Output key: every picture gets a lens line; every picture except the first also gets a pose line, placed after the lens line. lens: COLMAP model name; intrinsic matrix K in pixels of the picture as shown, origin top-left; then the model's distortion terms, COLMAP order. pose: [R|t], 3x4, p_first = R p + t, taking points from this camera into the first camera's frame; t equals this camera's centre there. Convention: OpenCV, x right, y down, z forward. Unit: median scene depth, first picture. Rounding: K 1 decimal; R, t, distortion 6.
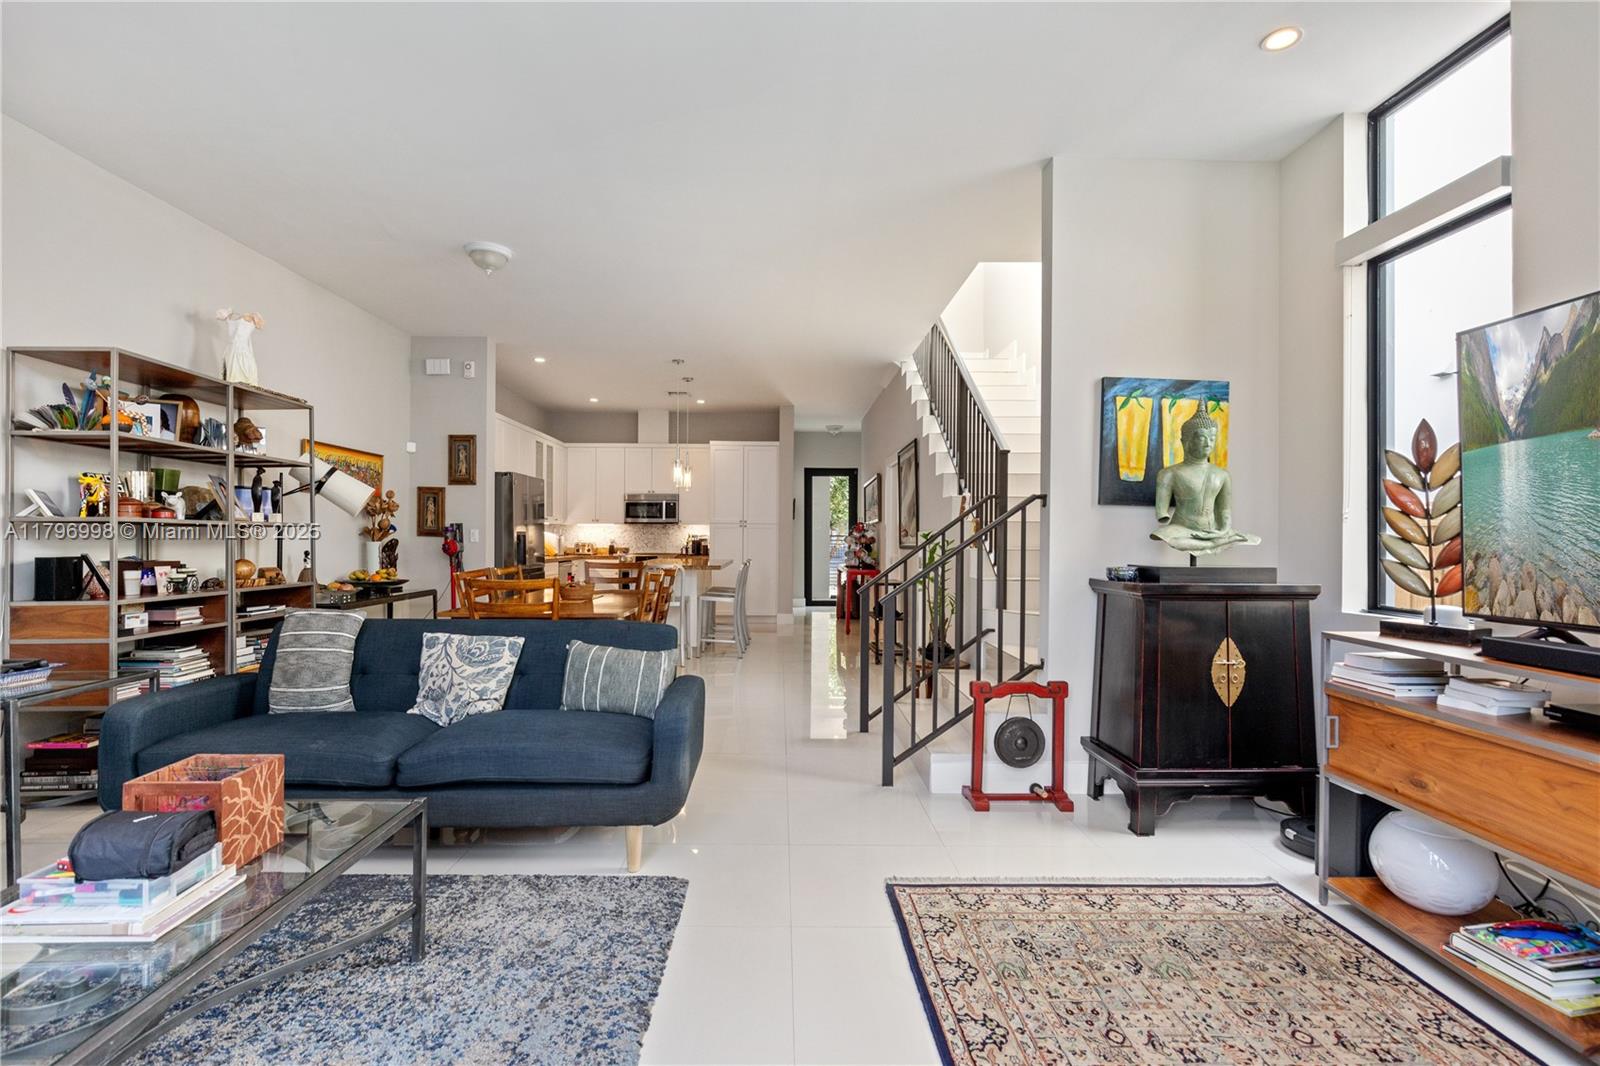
lens RADIAL K [[734.7, 0, 792.9], [0, 734.7, 536.5], [0, 0, 1]] dist [0.001219, -0.000309]
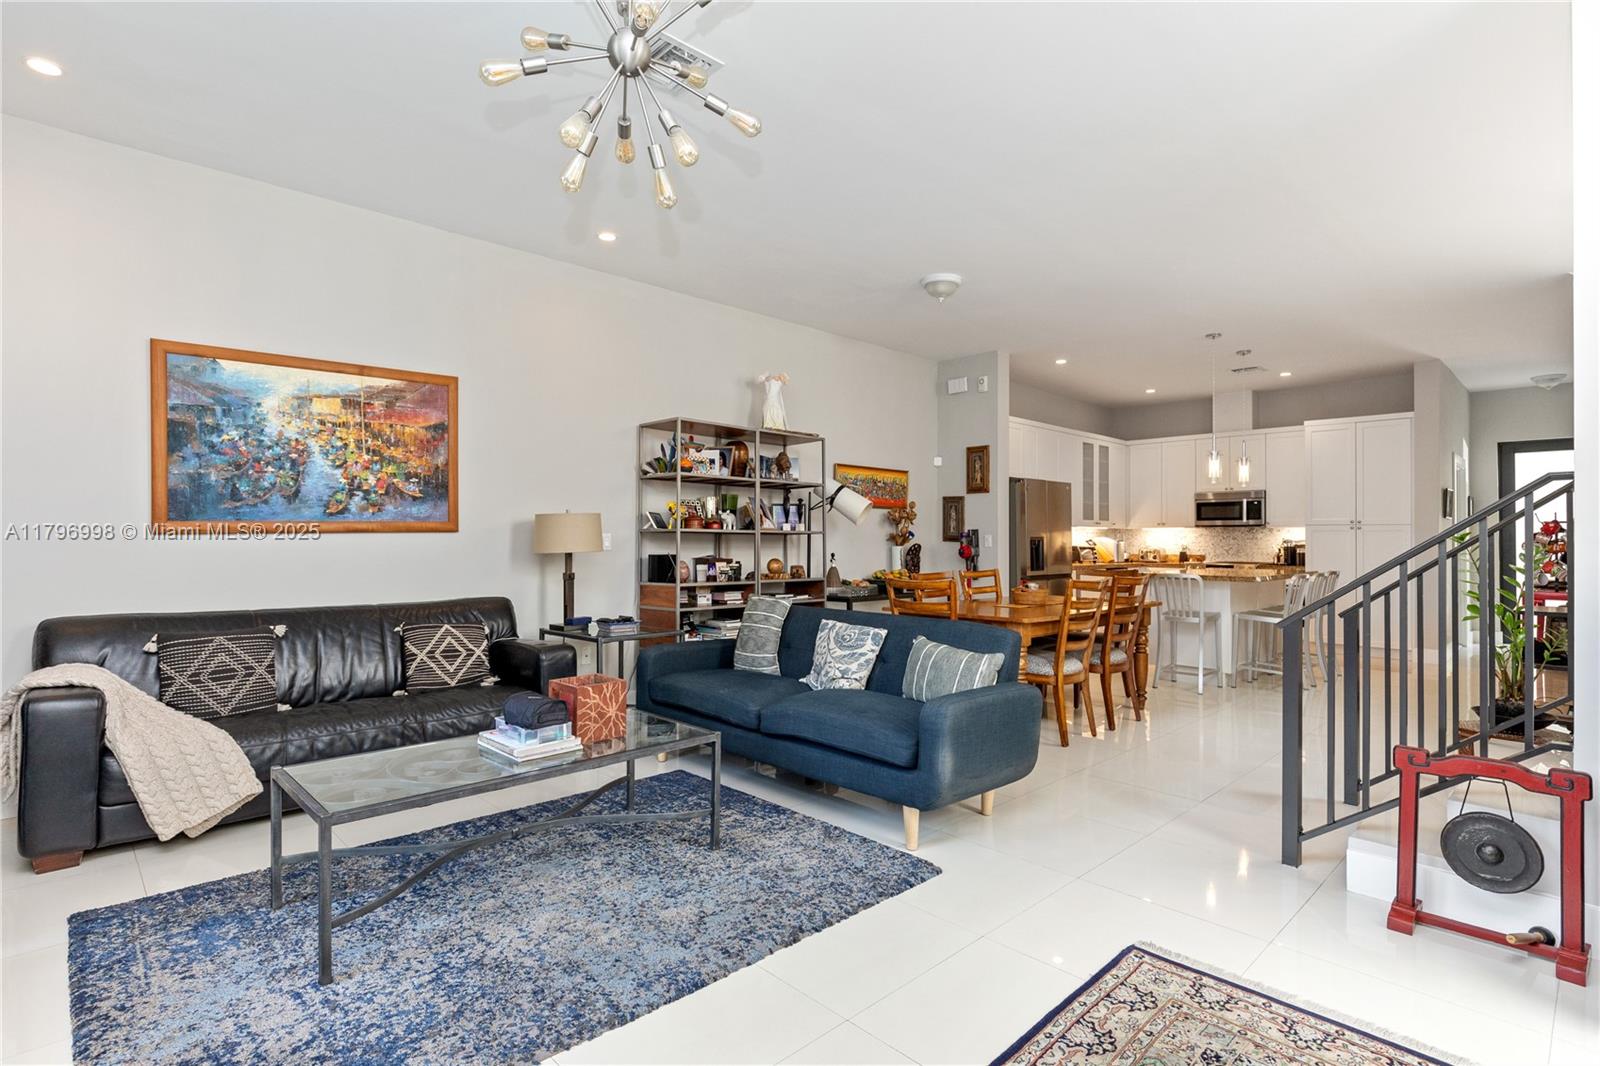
lens RADIAL K [[786.6, 0, 800.0], [0, 786.6, 533.0], [0, 0, 1]] dist [0.001006, -0.000277]
pose [[0.686056, -0.008849, -0.727495, 0.371528], [0.000035, 0.999926, -0.012129, 0.002222], [0.727549, 0.008296, 0.686005, 0.058699]]
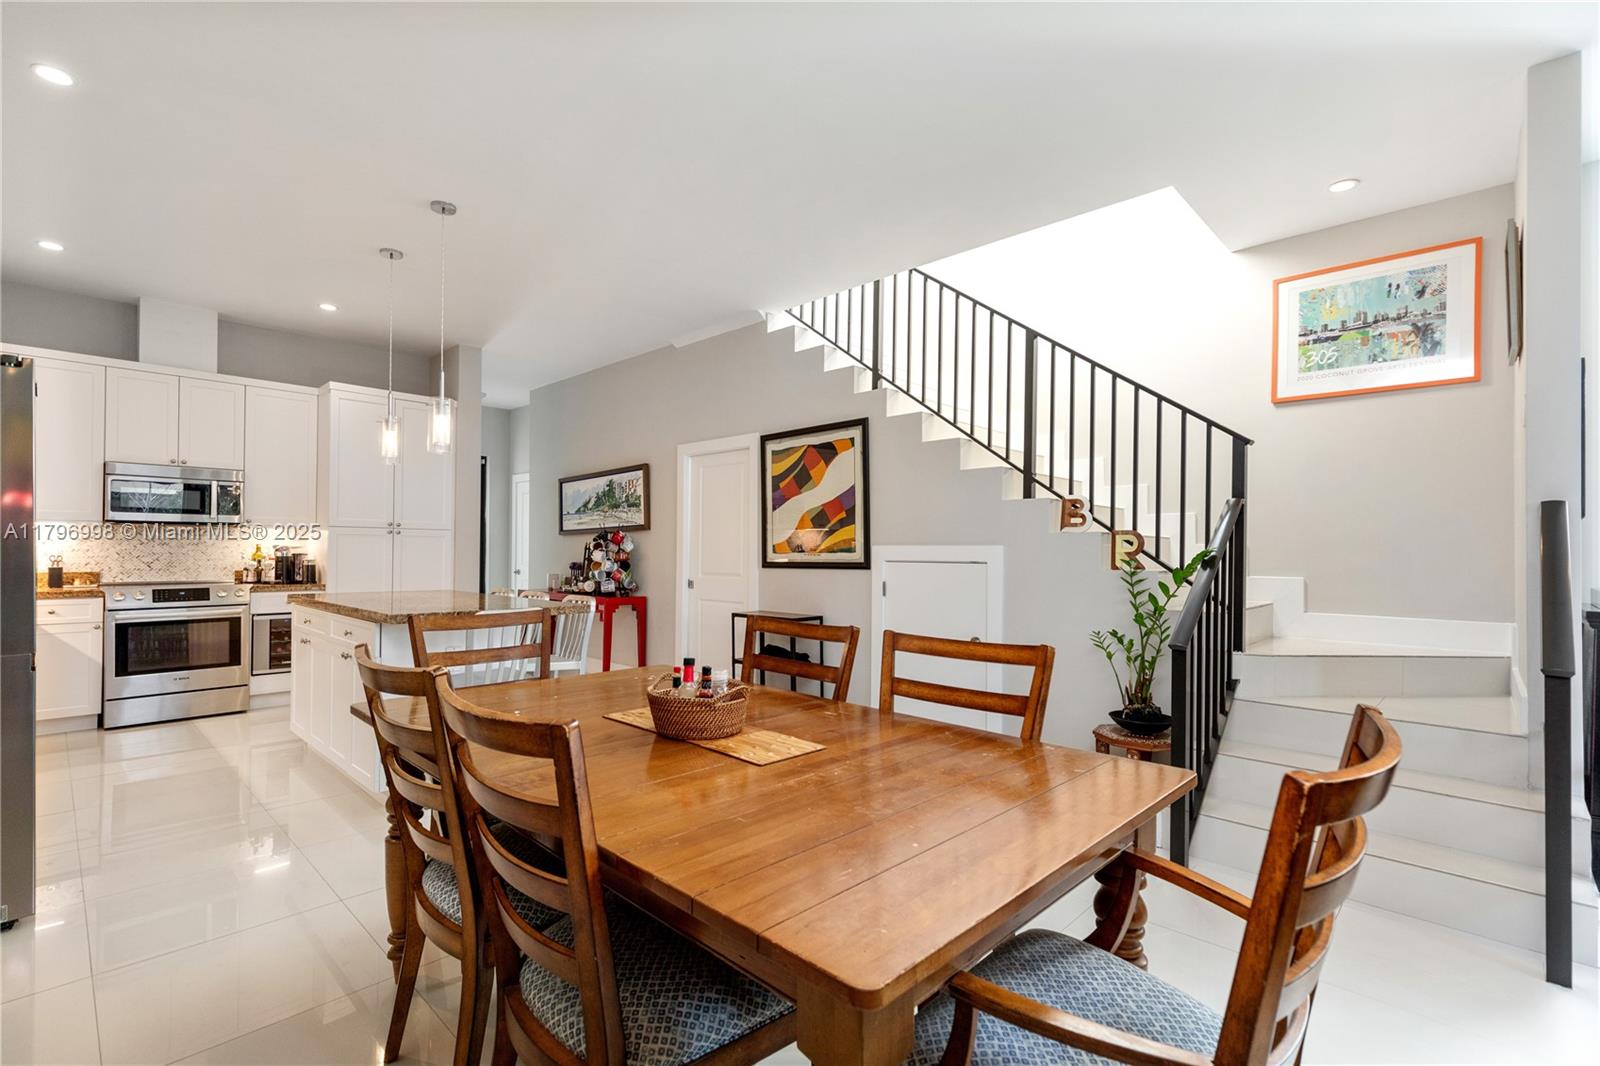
lens RADIAL K [[731.2, 0, 787.9], [0, 731.2, 542.3], [0, 0, 1]] dist [0.001143, -0.000228]
pose [[0.717310, 0.006105, 0.696727, -0.718088], [-0.001618, 0.999974, -0.007096, -0.006016], [-0.696752, 0.003962, 0.717301, 0.980617]]
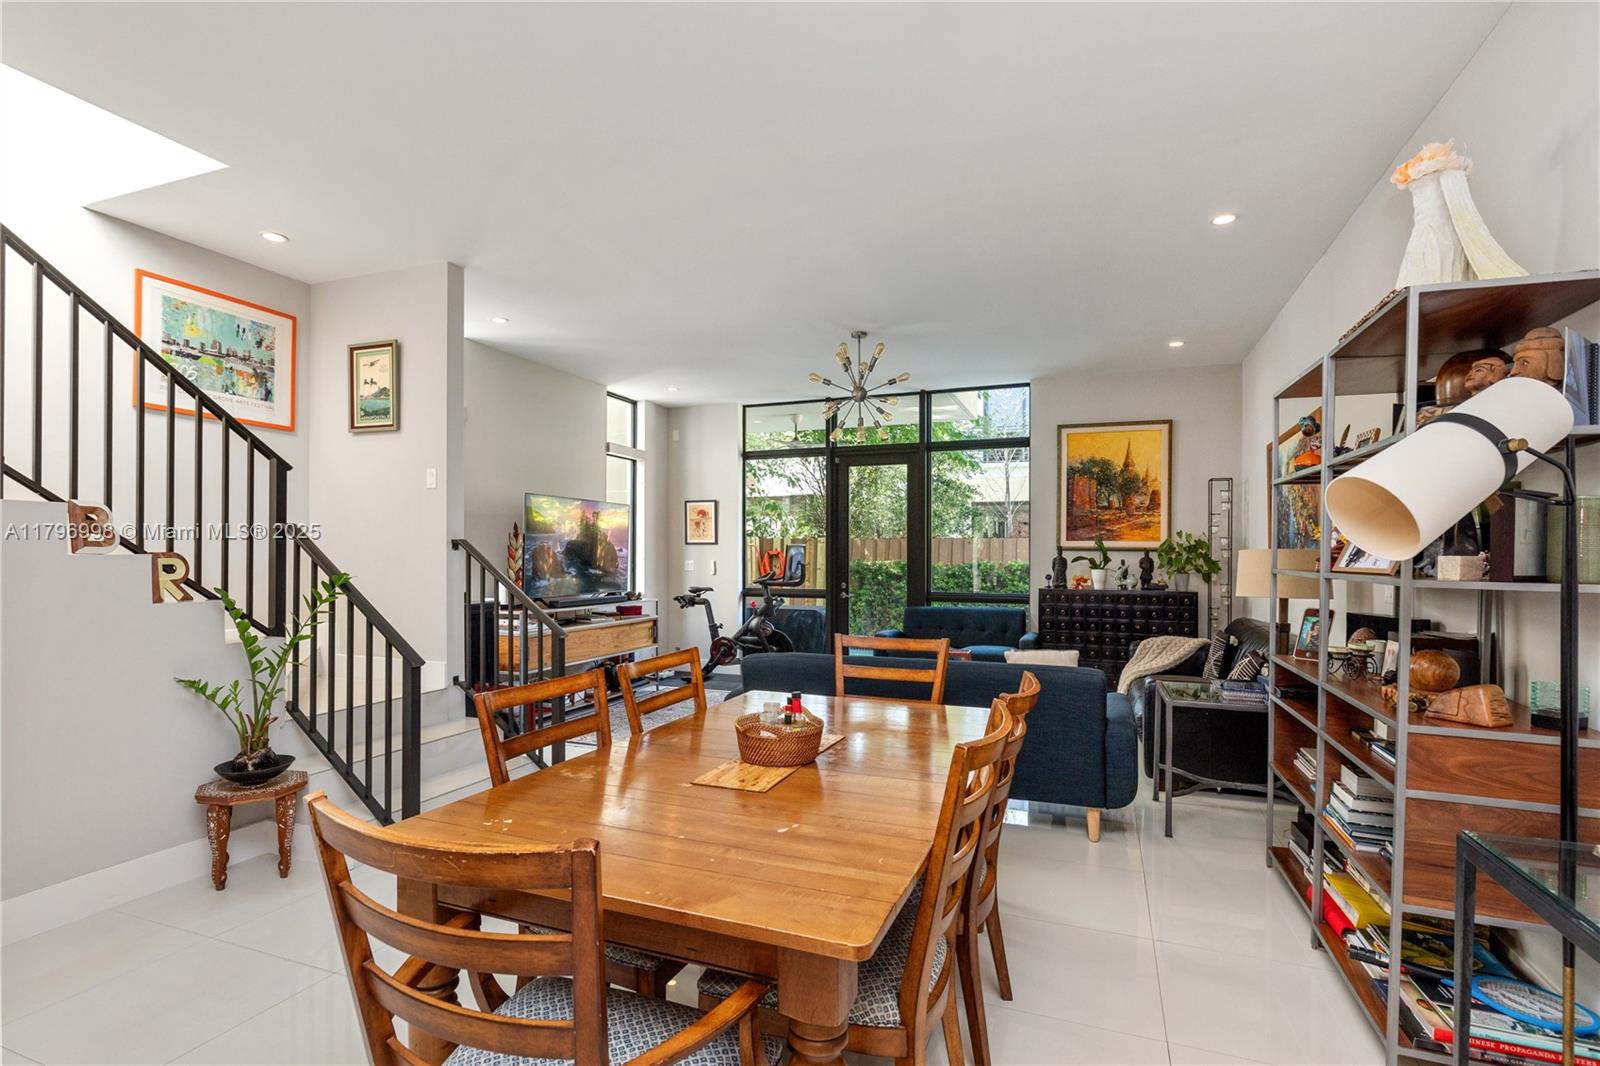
lens RADIAL K [[778.3, 0, 791.0], [0, 778.3, 554.7], [0, 0, 1]] dist [0.000963, -0.000510]
pose [[-0.922258, -0.008234, 0.386486, -0.643343], [-0.007638, 0.999966, 0.003079, -0.035958], [-0.386499, -0.000112, -0.922290, 1.940272]]
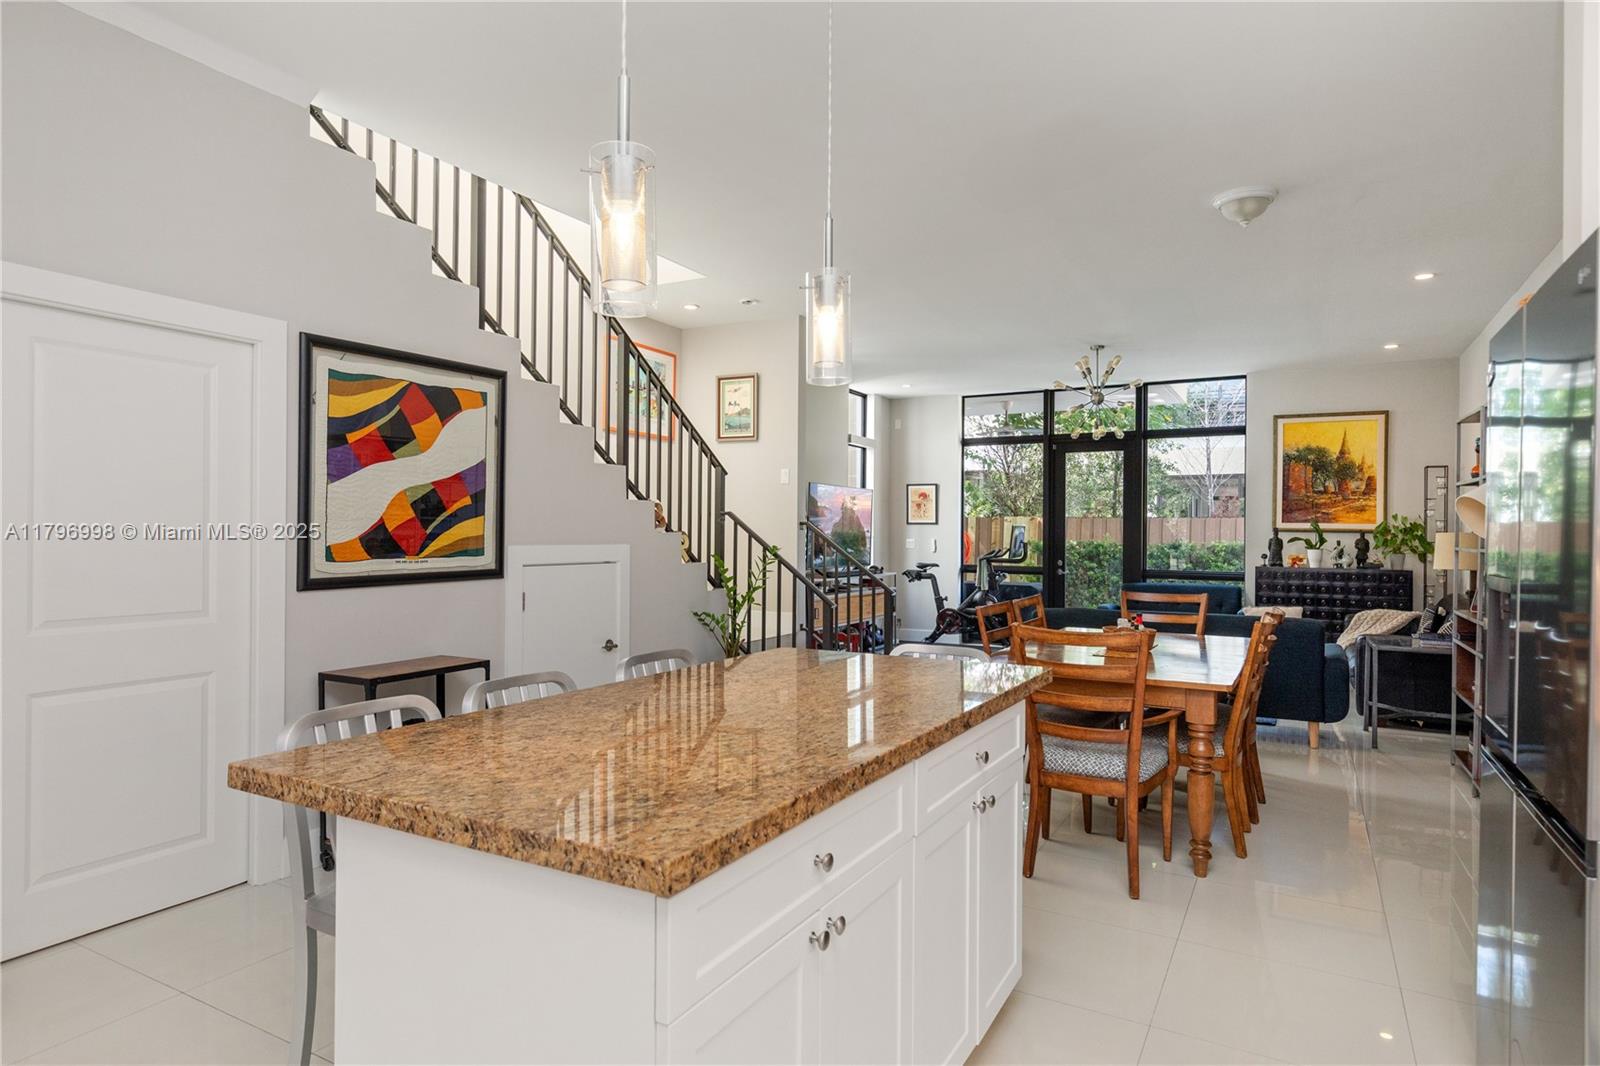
lens RADIAL K [[912.2, 0, 791.1], [0, 912.2, 530.3], [0, 0, 1]] dist [0.008324, -0.000751]
pose [[-0.860820, -0.011460, 0.508781, -0.640606], [-0.012424, 0.999922, 0.001502, -0.037036], [-0.508759, -0.005028, -0.860895, 2.695100]]
